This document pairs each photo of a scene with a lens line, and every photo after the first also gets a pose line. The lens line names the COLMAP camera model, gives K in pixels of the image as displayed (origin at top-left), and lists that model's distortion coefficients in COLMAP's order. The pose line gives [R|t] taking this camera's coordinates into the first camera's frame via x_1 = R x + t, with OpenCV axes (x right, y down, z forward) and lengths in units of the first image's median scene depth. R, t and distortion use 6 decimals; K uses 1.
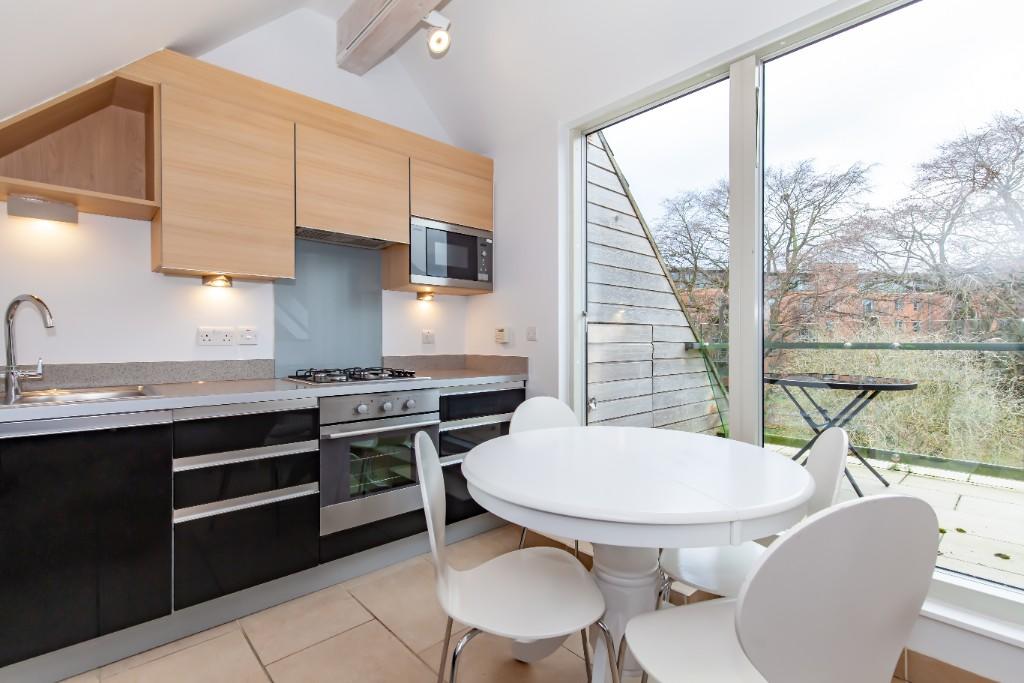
lens RADIAL K [[467.5, 0, 512.0], [0, 467.5, 341.5], [0, 0, 1]] dist [0.000126, -0.000433]
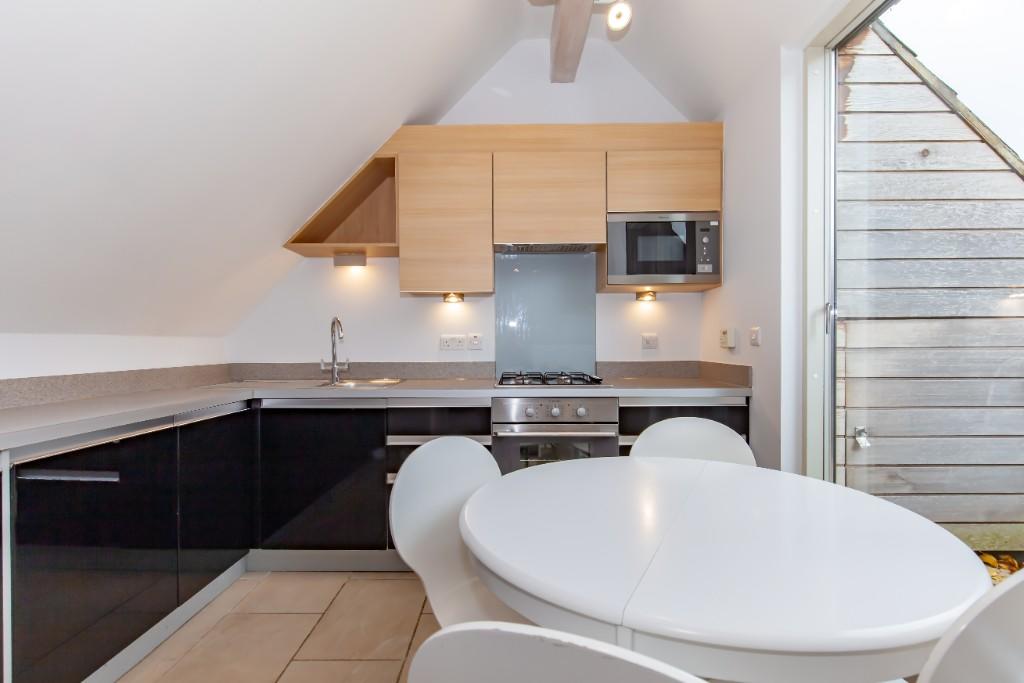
lens RADIAL K [[476.9, 0, 498.3], [0, 476.9, 348.5], [0, 0, 1]] dist [-0.002851, -0.000884]
pose [[0.728193, 0.003406, -0.685363, 0.280793], [0.003947, 0.999950, 0.009163, -0.005375], [0.685361, -0.009378, 0.728143, 0.145235]]
